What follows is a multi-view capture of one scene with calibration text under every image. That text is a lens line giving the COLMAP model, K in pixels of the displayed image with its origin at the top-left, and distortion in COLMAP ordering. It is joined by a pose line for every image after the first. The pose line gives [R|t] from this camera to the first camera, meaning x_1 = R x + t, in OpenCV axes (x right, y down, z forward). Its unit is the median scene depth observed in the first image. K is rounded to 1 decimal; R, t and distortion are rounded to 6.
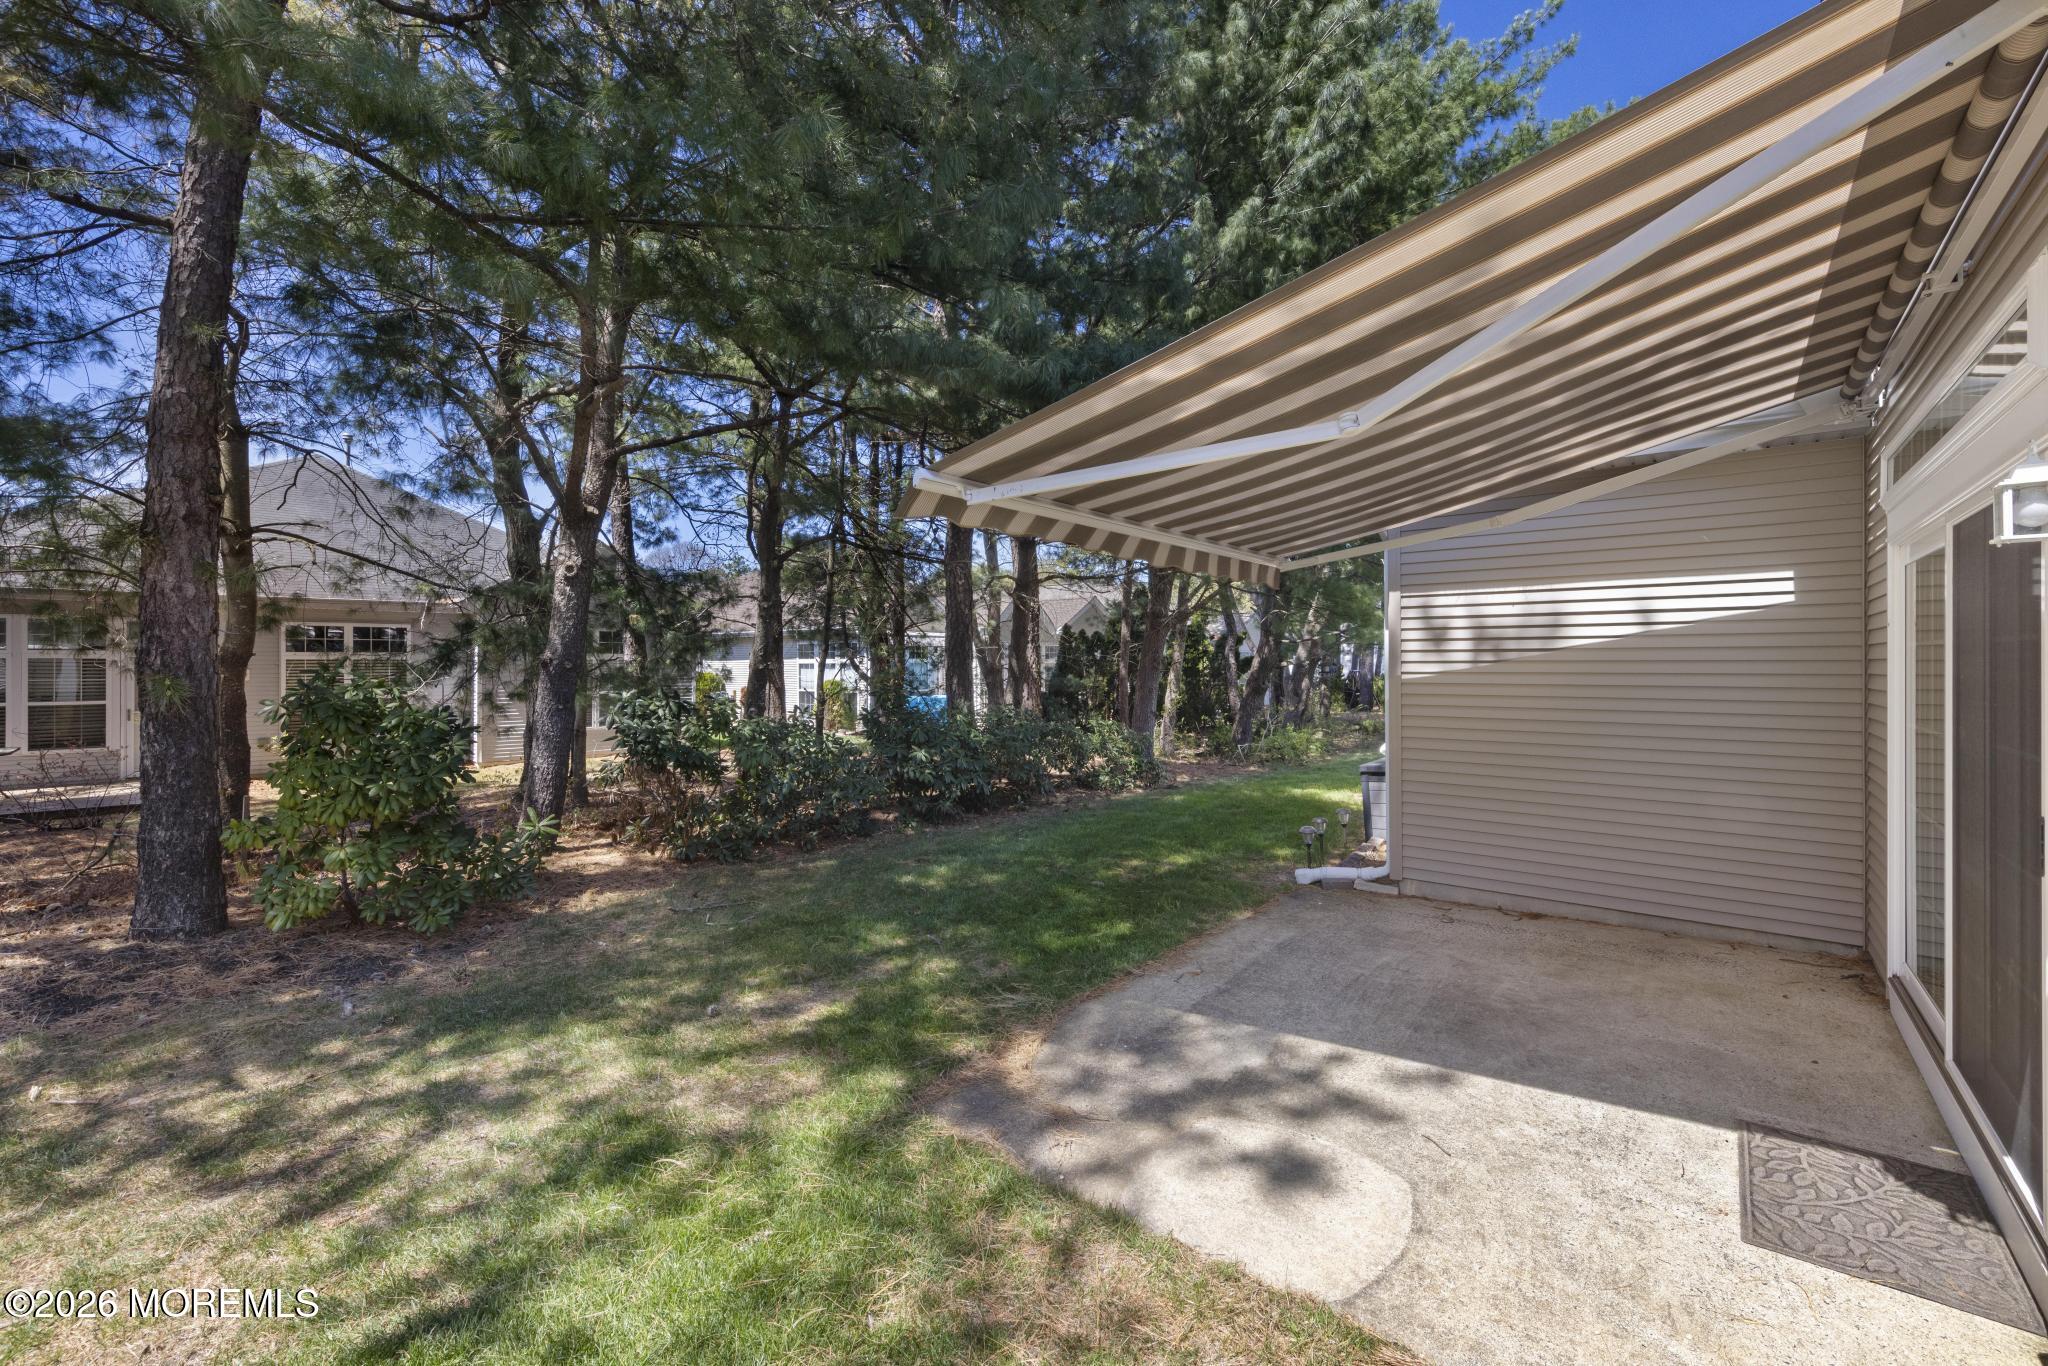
lens RADIAL K [[847.0, 0, 1050.3], [0, 847.0, 672.3], [0, 0, 1]] dist [-0.003022, 0.000237]
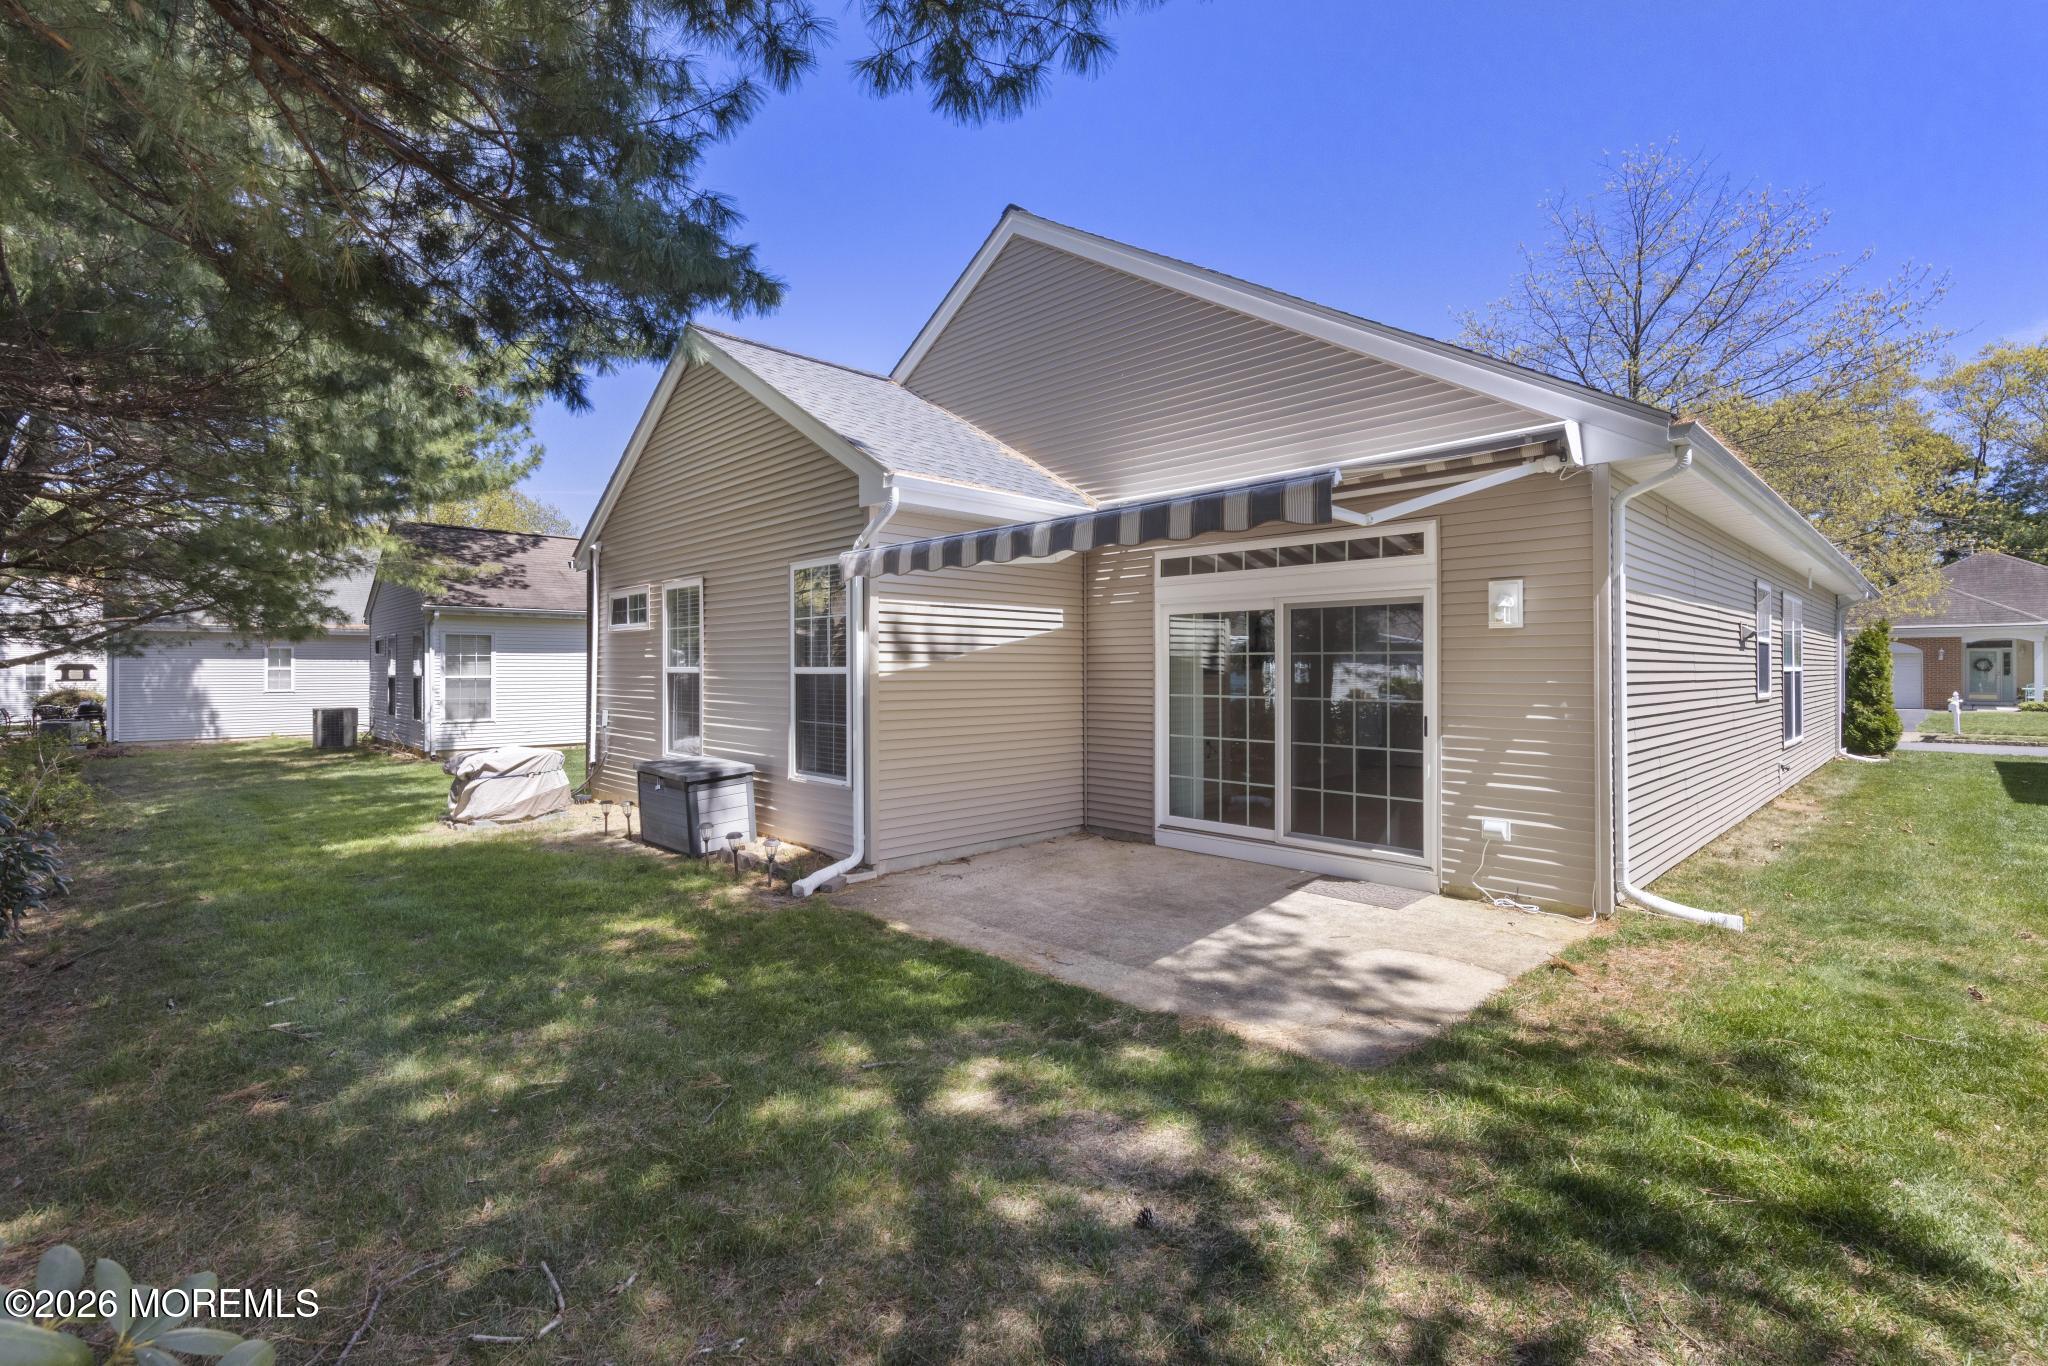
lens RADIAL K [[847.0, 0, 1050.3], [0, 847.0, 672.3], [0, 0, 1]] dist [-0.003022, 0.000237]
pose [[0.151621, -0.000367, 0.988439, -0.905459], [0.014181, 0.999898, -0.001804, 0.008688], [-0.988337, 0.014291, 0.151611, 0.887013]]
